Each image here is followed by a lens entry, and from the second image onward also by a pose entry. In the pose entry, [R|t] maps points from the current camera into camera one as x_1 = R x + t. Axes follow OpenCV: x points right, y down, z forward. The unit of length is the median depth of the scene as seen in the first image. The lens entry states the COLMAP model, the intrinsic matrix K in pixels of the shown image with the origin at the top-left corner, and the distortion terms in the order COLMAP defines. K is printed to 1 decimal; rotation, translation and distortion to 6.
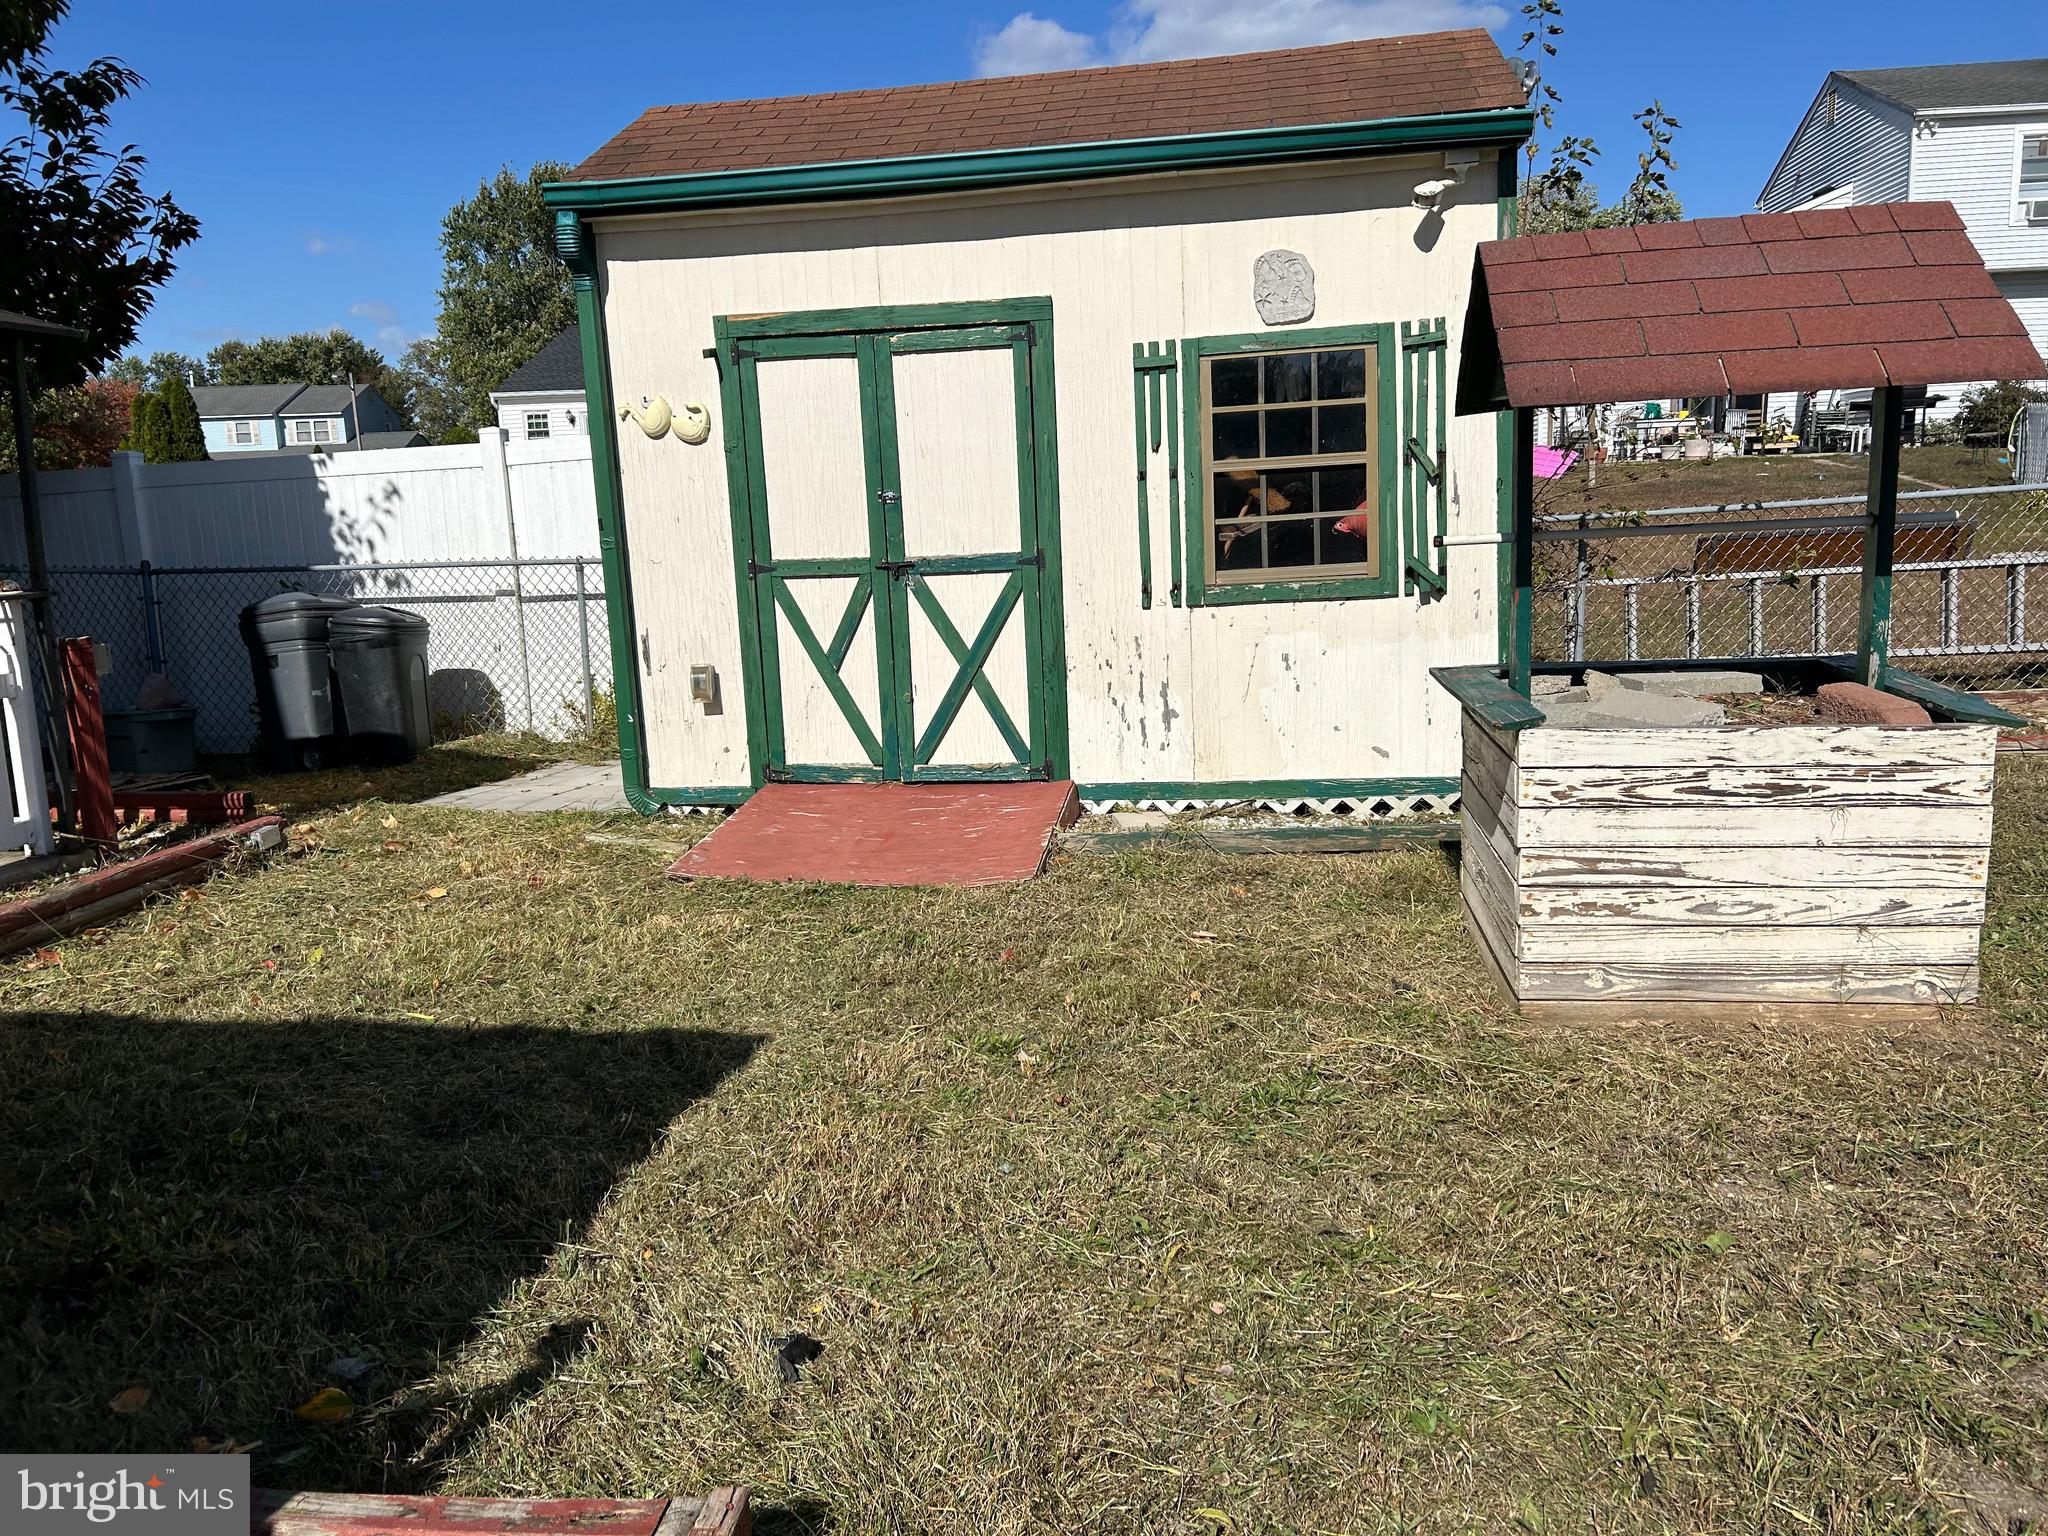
lens RADIAL K [[1550.7, 0, 1011.7], [0, 1550.7, 753.8], [0, 0, 1]] dist [0.042257, -0.025408]
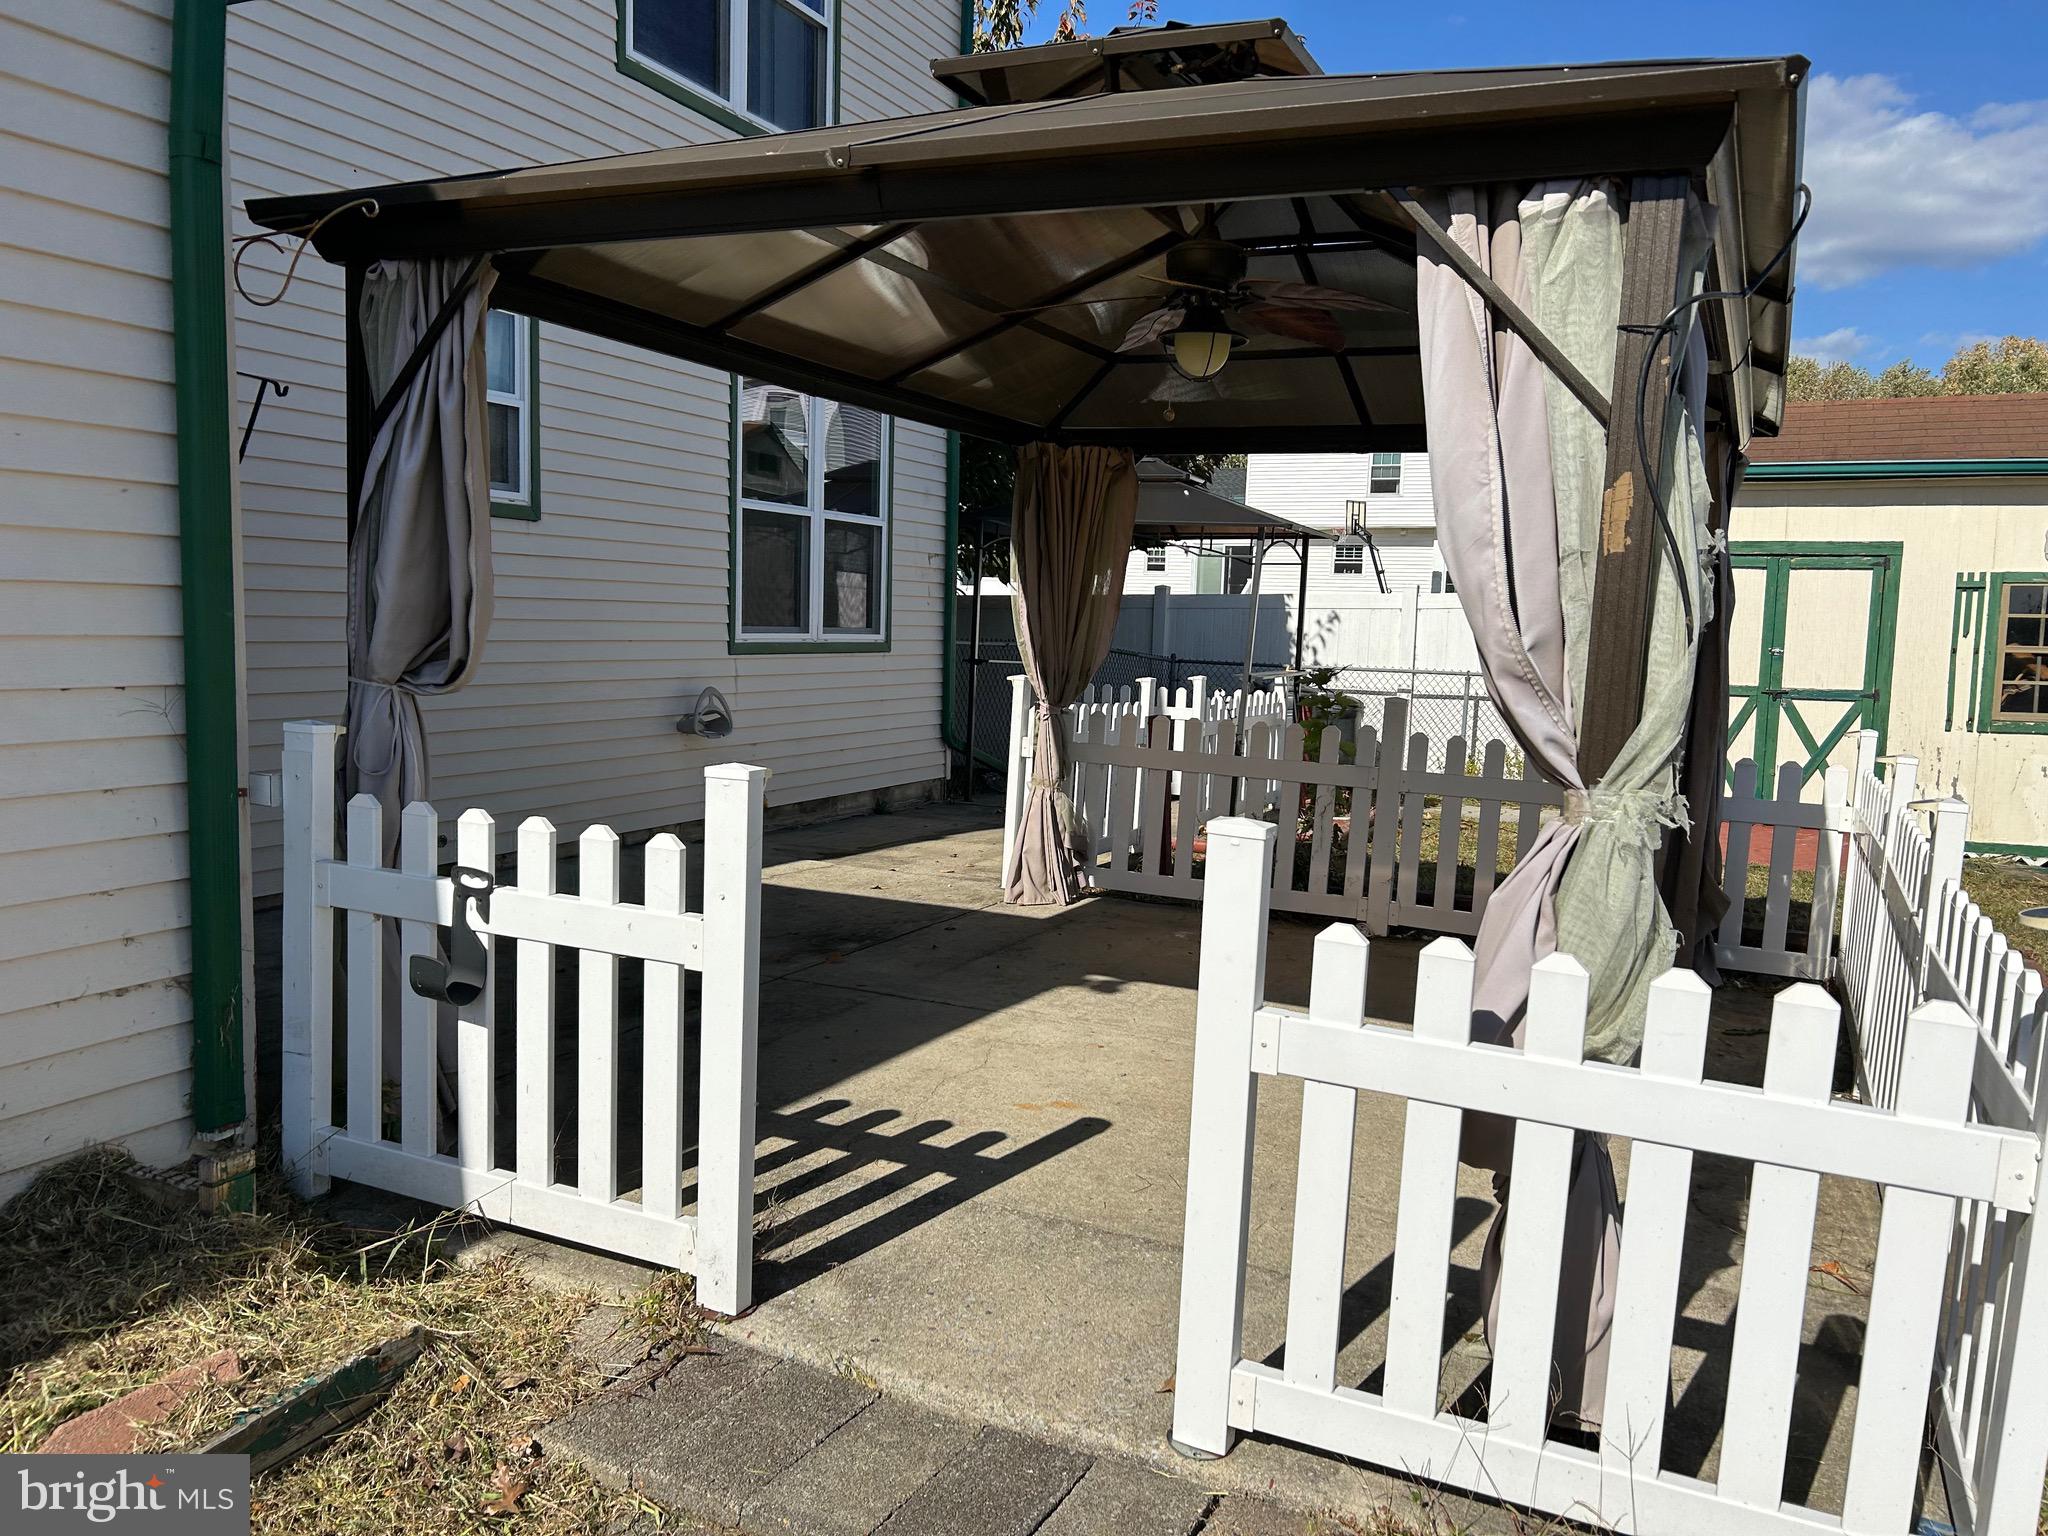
lens RADIAL K [[1550.7, 0, 1016.9], [0, 1550.7, 767.4], [0, 0, 1]] dist [0.042257, -0.025408]
pose [[0.958013, 0.098829, -0.269155, -0.403836], [-0.117995, 0.991437, -0.055948, 0.152143], [0.261321, 0.085358, 0.961470, -0.840558]]
